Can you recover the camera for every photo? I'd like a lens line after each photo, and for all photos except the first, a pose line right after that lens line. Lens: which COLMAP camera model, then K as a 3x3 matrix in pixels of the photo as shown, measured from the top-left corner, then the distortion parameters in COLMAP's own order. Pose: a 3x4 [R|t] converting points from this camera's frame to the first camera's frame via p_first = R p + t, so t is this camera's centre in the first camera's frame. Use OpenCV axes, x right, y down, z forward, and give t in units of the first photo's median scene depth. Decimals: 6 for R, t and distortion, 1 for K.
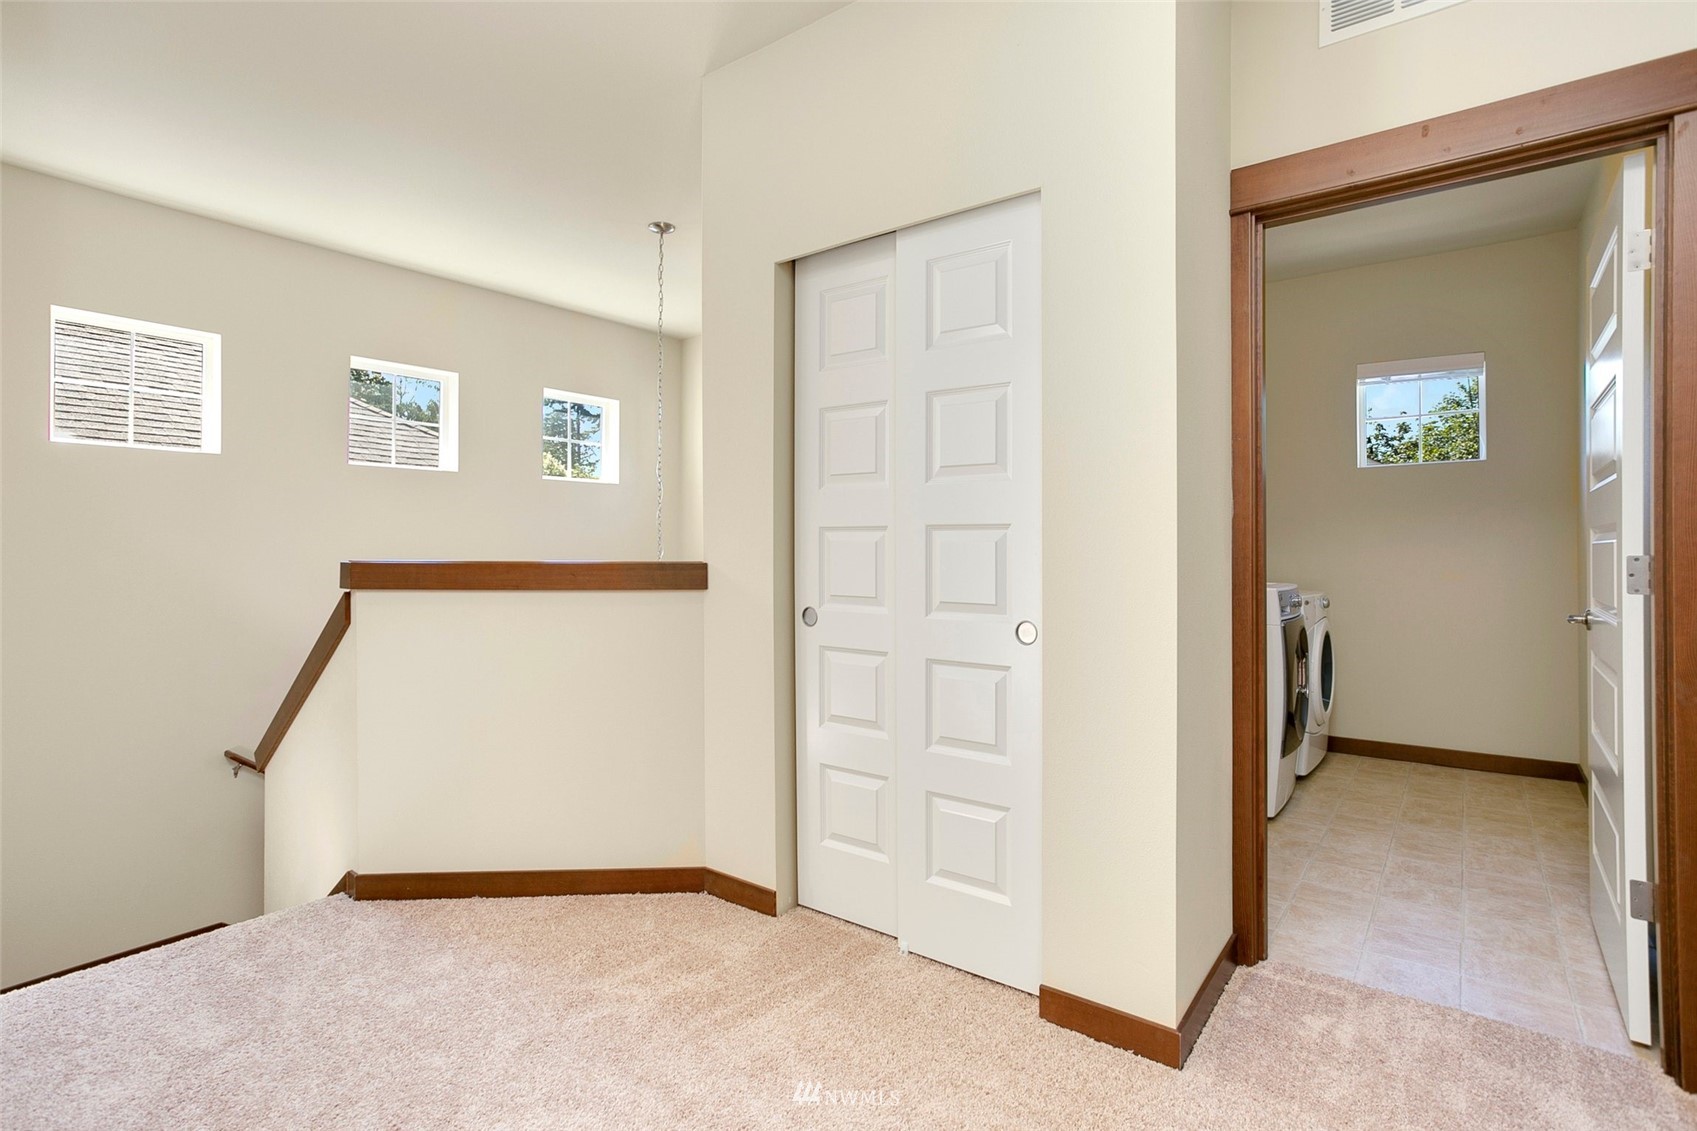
lens RADIAL K [[838.1, 0, 857.8], [0, 838.1, 552.9], [0, 0, 1]] dist [-0.000109, 0.000535]
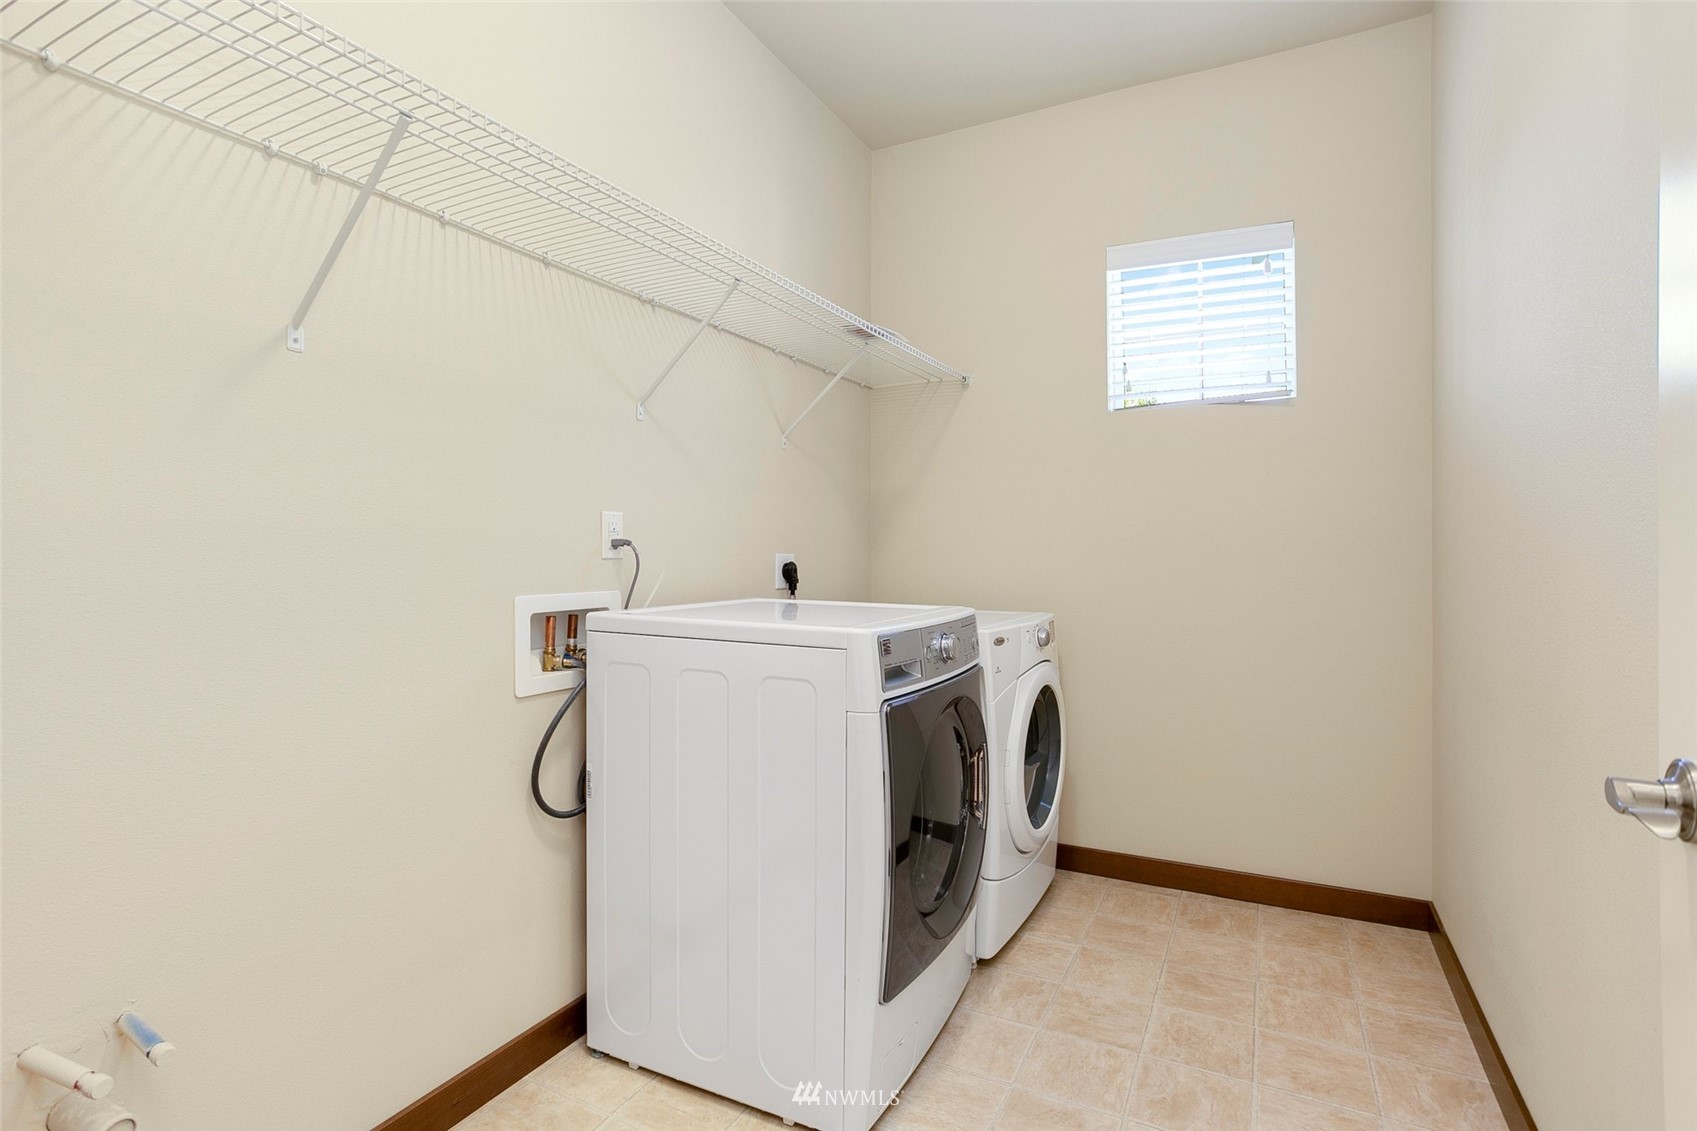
lens RADIAL K [[836.2, 0, 841.0], [0, 836.2, 568.6], [0, 0, 1]] dist [0.001253, 0.000658]
pose [[0.988070, 0.004705, 0.153934, 0.281196], [-0.008379, 0.999695, 0.023233, 0.001044], [-0.153777, -0.024246, 0.987808, 0.386648]]
